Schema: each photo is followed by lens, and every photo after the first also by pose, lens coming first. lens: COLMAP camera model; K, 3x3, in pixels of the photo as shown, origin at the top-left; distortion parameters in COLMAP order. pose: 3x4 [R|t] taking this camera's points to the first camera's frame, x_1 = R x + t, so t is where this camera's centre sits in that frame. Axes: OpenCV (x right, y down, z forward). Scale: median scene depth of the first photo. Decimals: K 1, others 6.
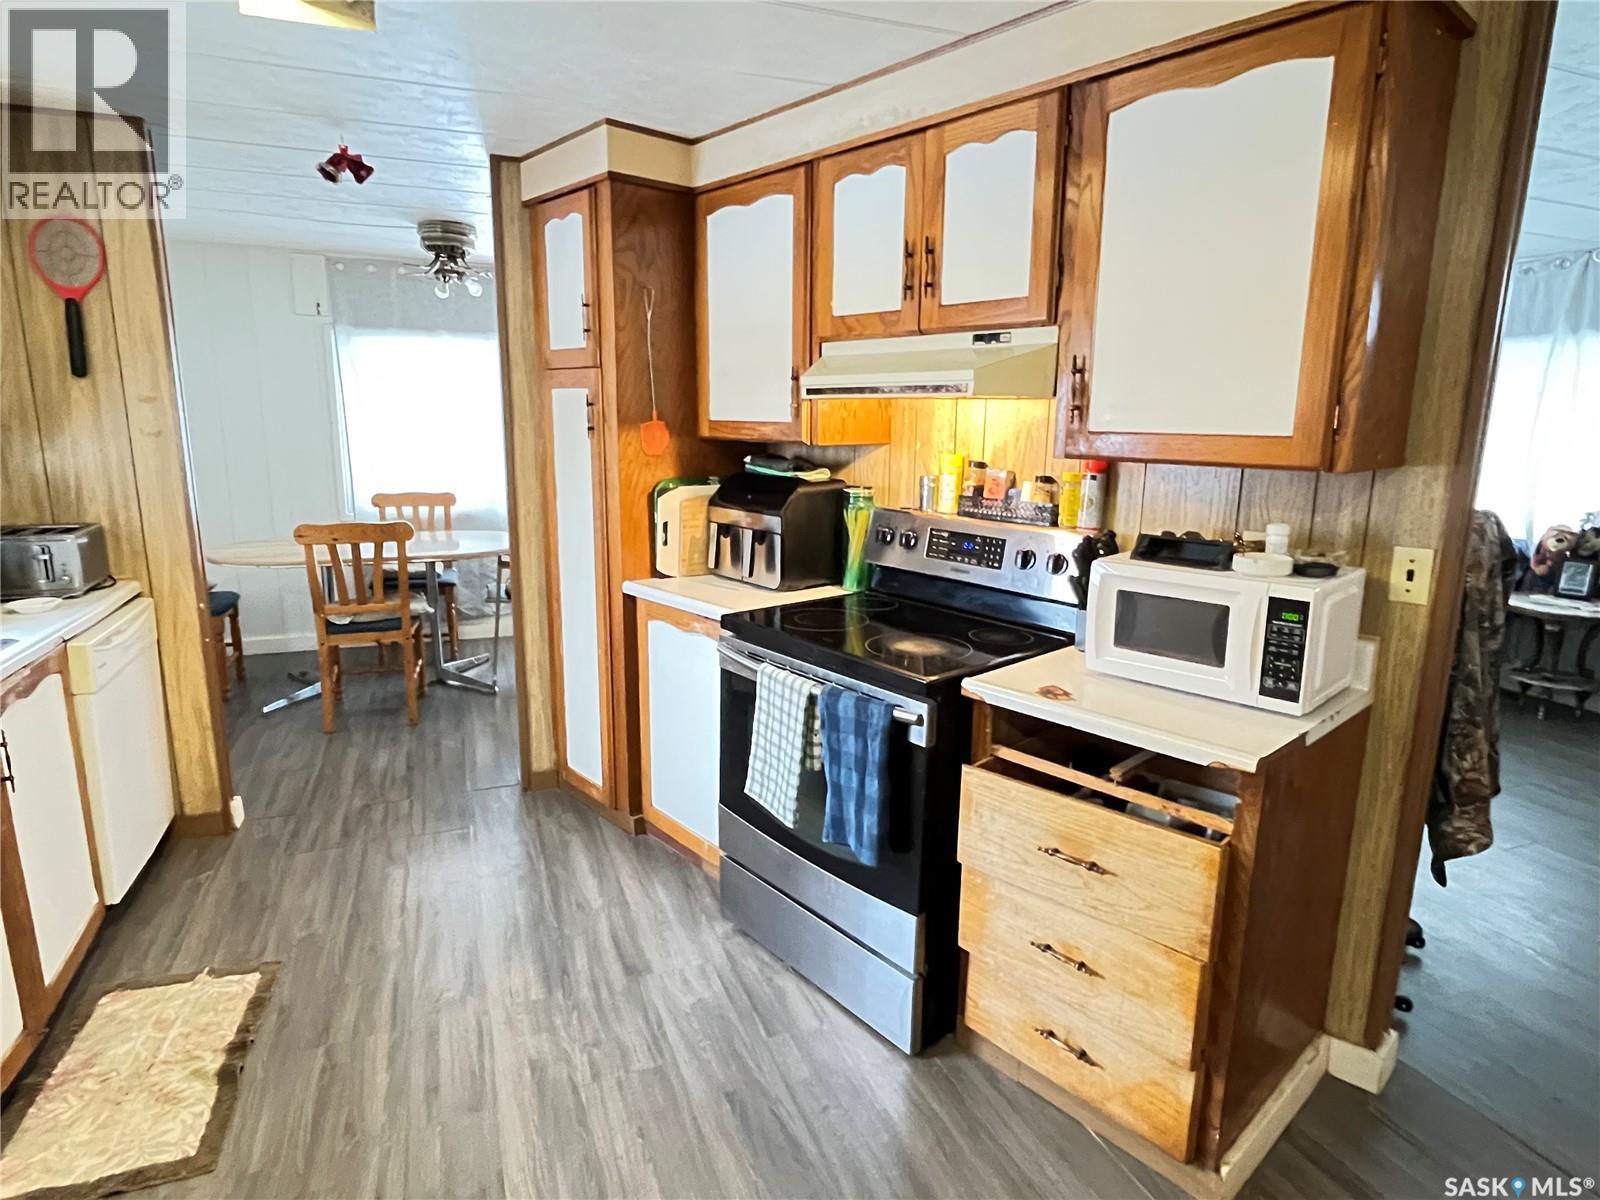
lens RADIAL K [[896.8, 0, 796.8], [0, 896.8, 591.3], [0, 0, 1]] dist [0.000473, -0.000591]
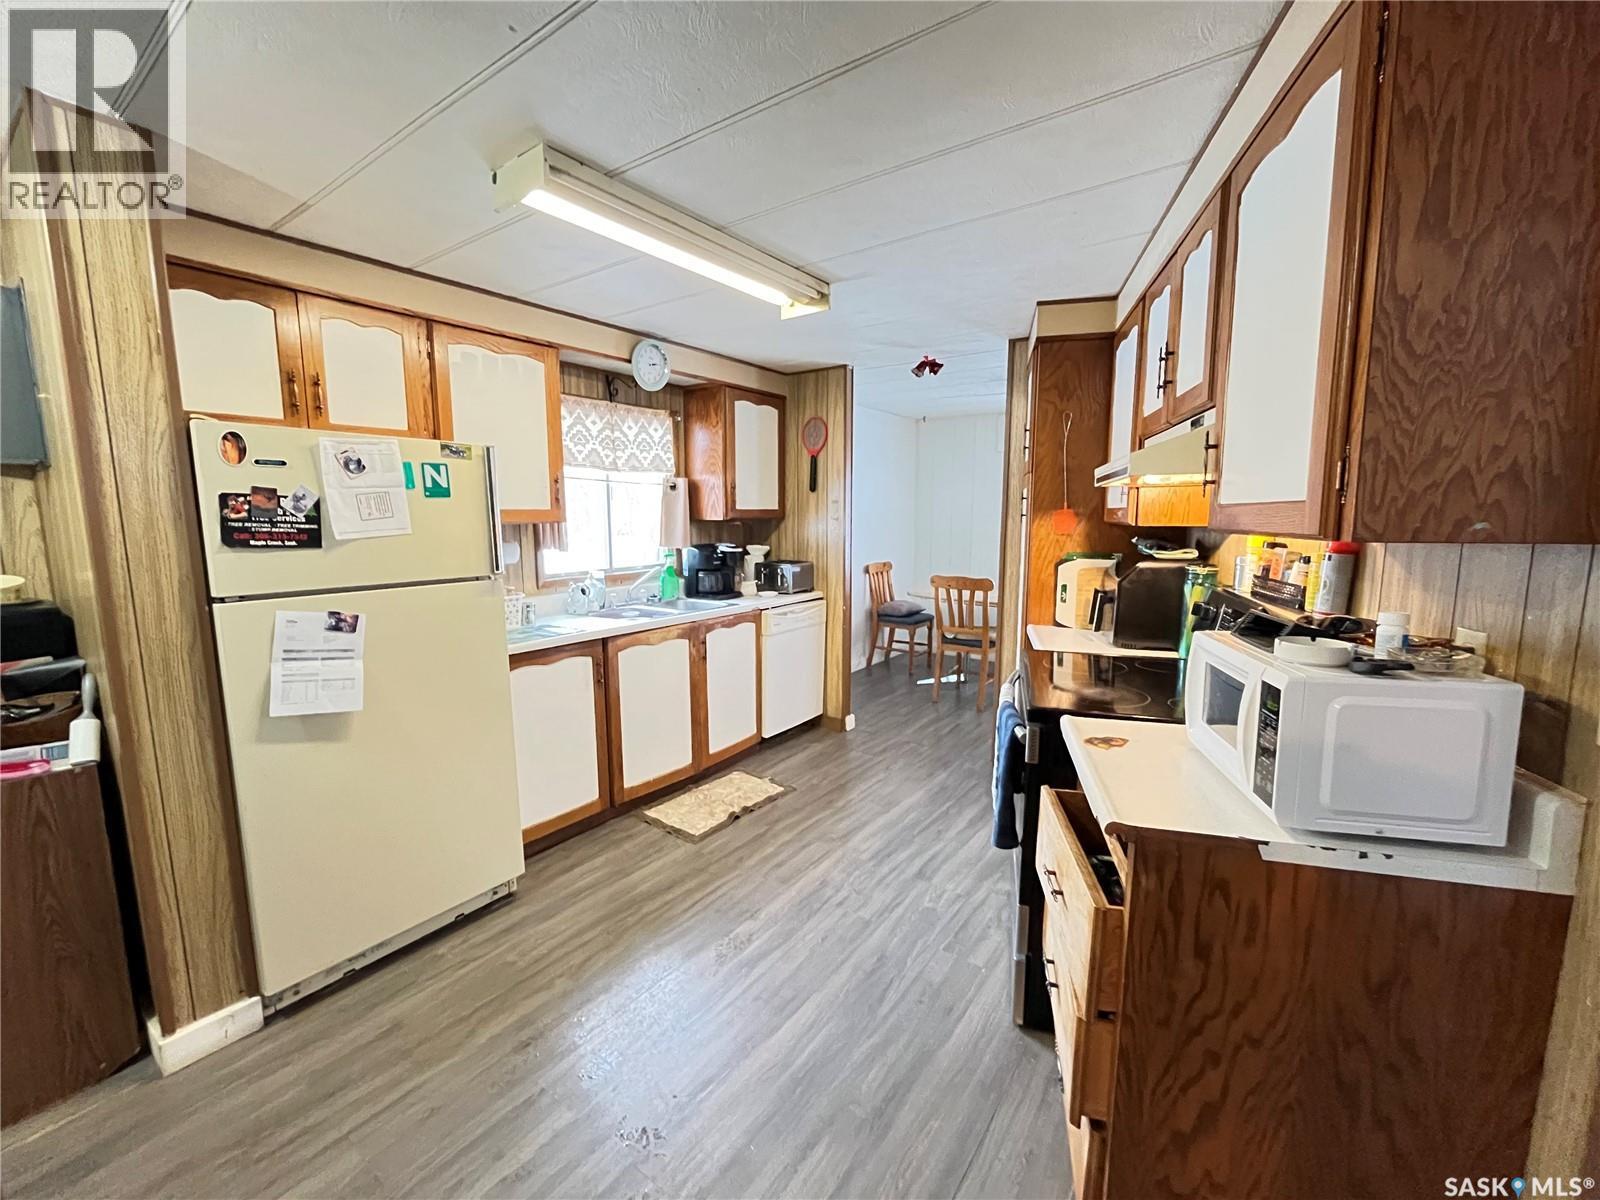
lens RADIAL K [[658.1, 0, 798.6], [0, 658.1, 598.9], [0, 0, 1]] dist [-0.002846, 0.000995]
pose [[0.542500, 0.100129, -0.834067, 0.483477], [-0.164520, 0.986308, 0.011398, -0.003413], [0.823788, 0.131037, 0.551546, 0.152231]]
